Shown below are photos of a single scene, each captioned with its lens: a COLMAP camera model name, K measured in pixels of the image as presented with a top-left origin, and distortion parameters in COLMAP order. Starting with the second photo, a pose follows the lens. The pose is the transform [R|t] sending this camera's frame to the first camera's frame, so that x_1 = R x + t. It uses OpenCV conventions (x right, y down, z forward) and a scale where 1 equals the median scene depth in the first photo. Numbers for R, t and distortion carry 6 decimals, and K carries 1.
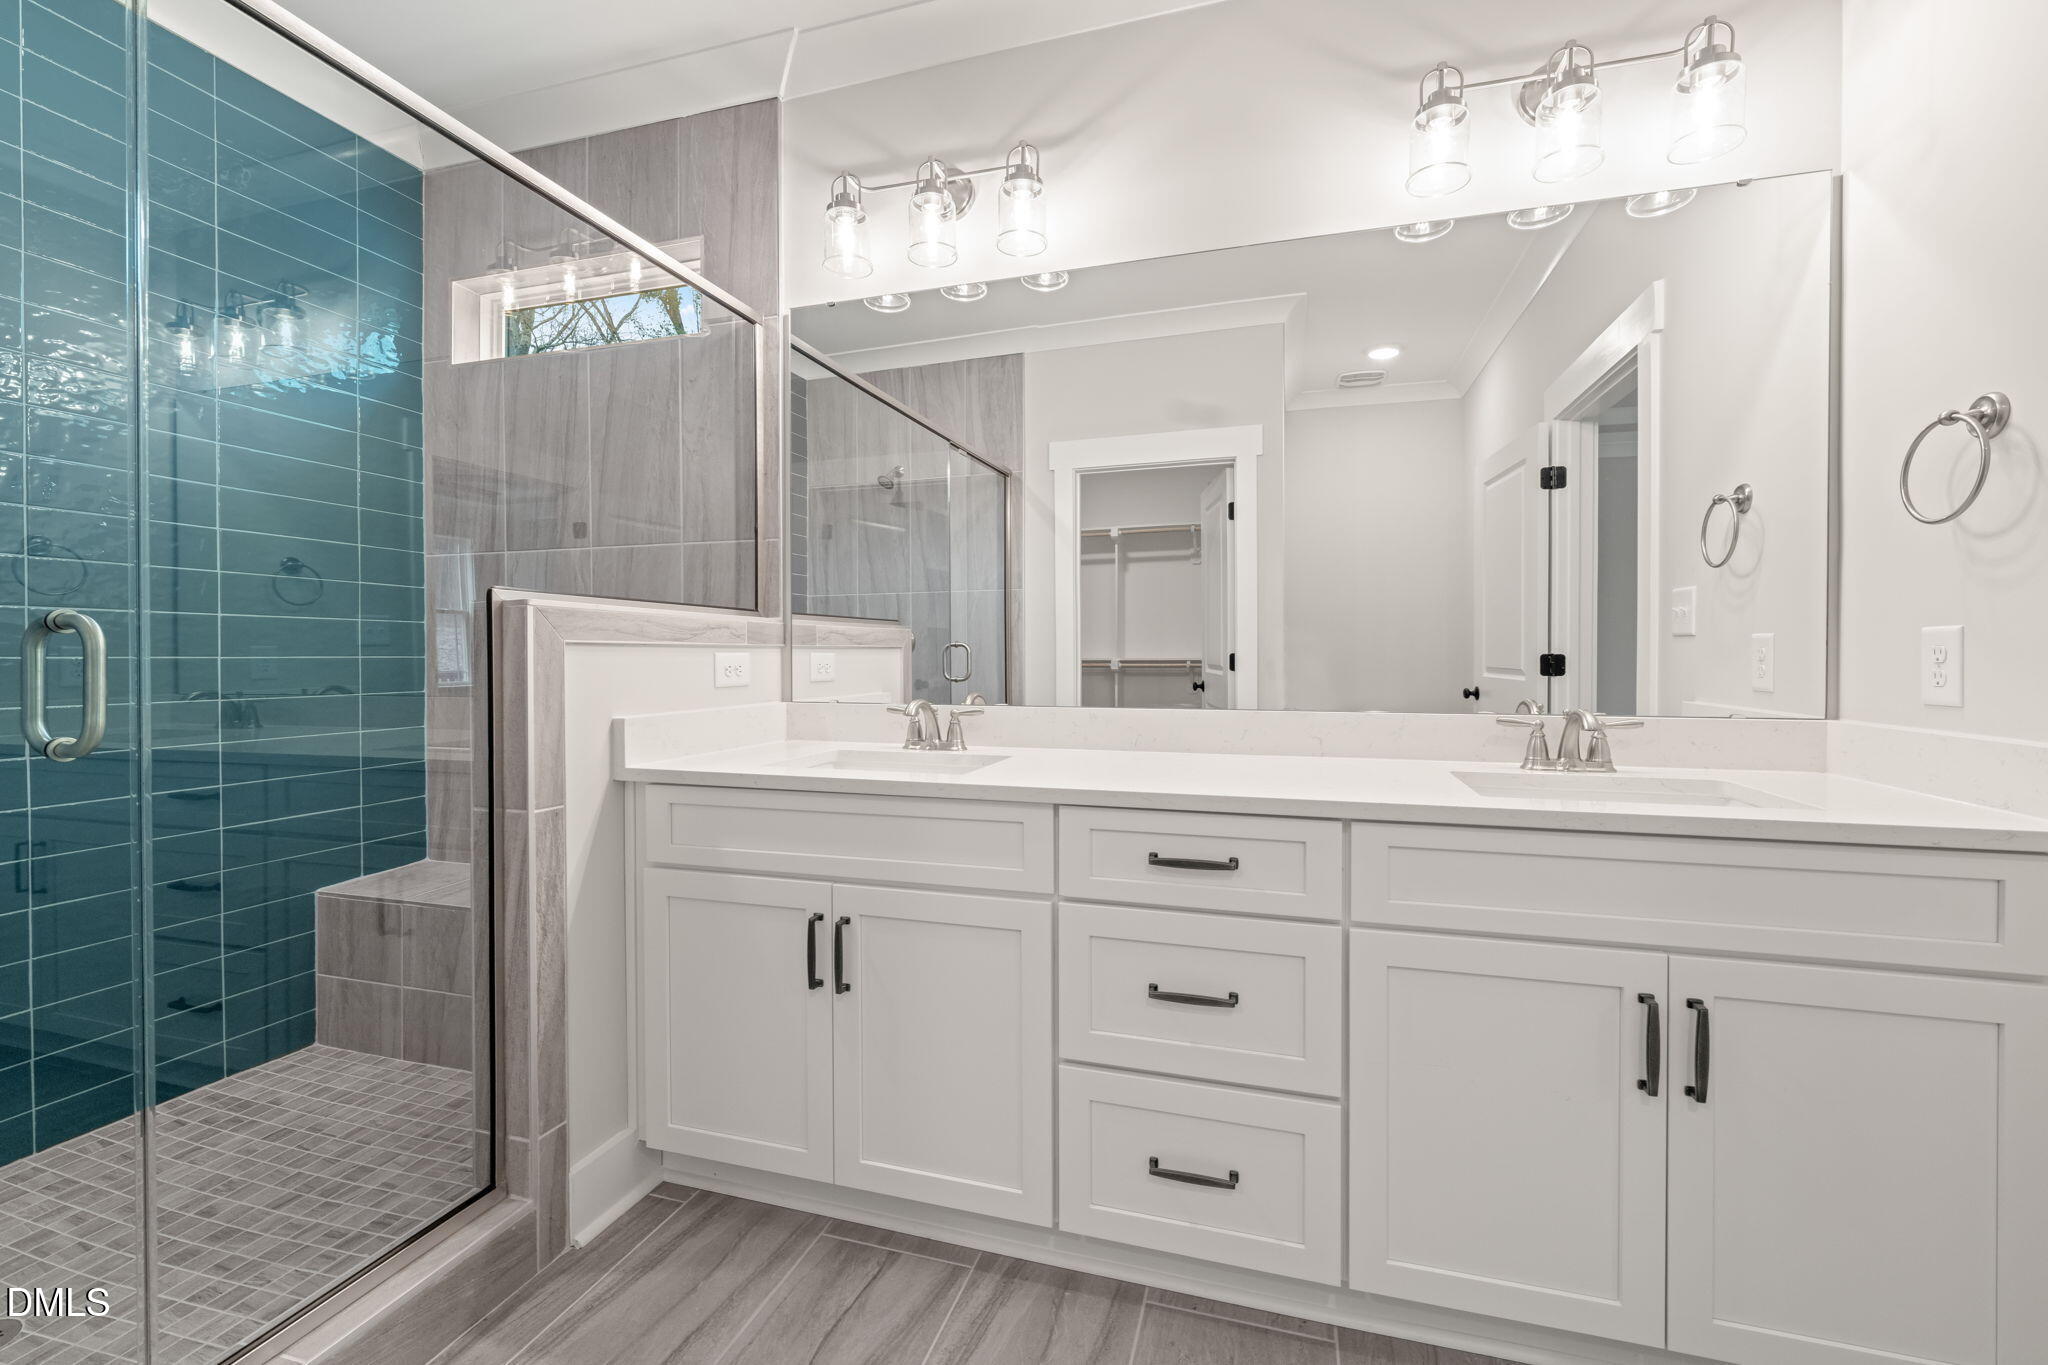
lens RADIAL K [[850.0, 0, 1030.5], [0, 850.0, 665.5], [0, 0, 1]] dist [-0.001784, 0.000107]
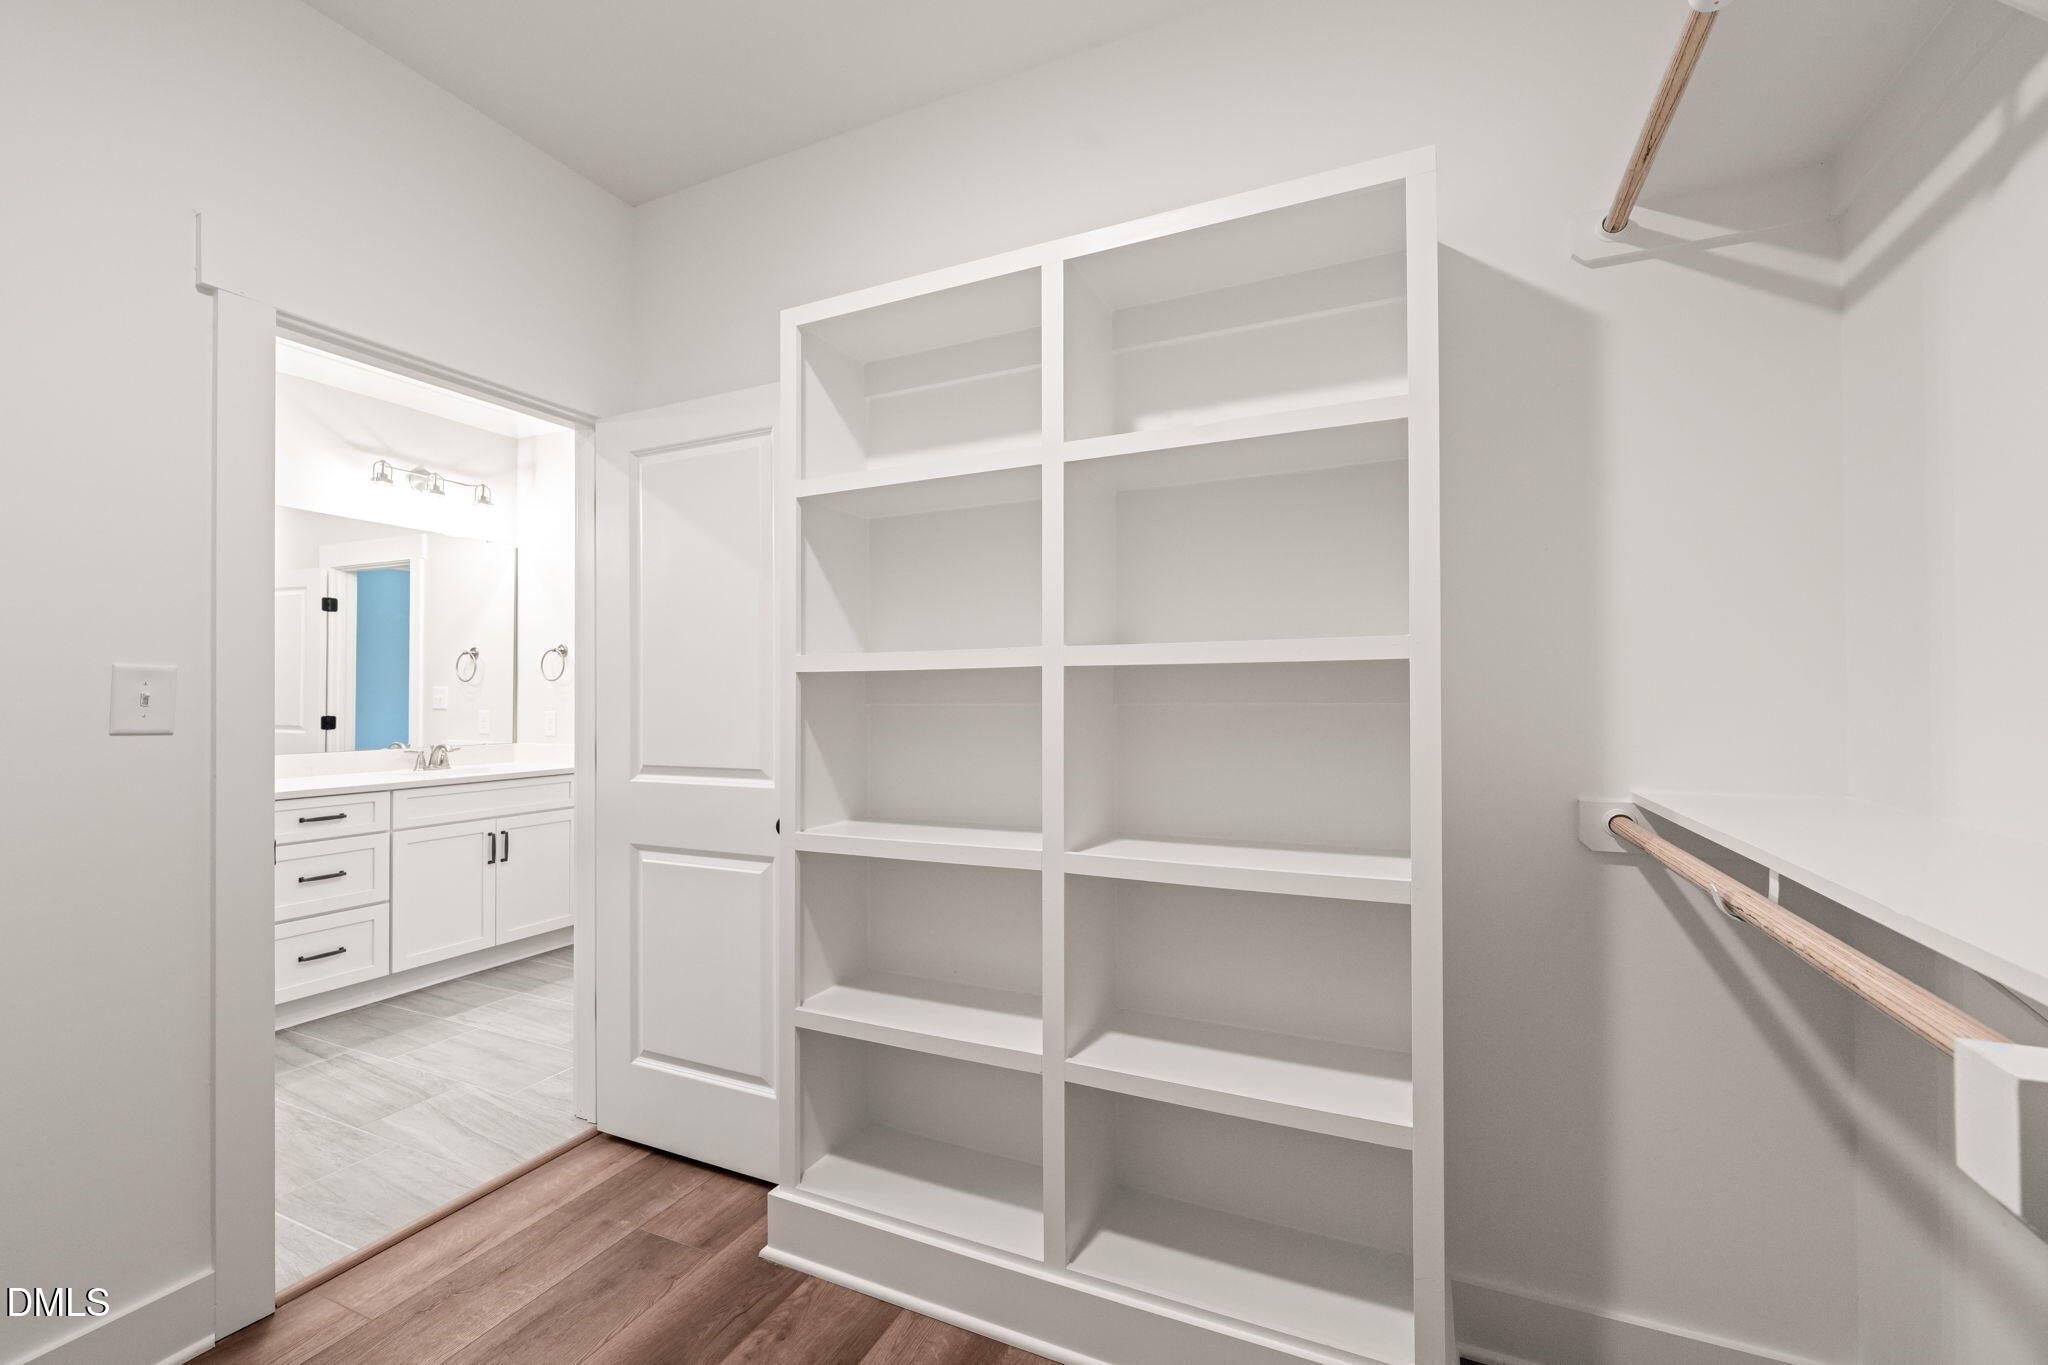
lens RADIAL K [[836.7, 0, 995.4], [0, 836.7, 694.2], [0, 0, 1]] dist [0.001244, 0.000239]
pose [[0.164644, 0.008337, 0.986318, -1.751411], [0.010135, 0.999897, -0.010144, -0.061080], [-0.986301, 0.011667, 0.164543, -1.168294]]
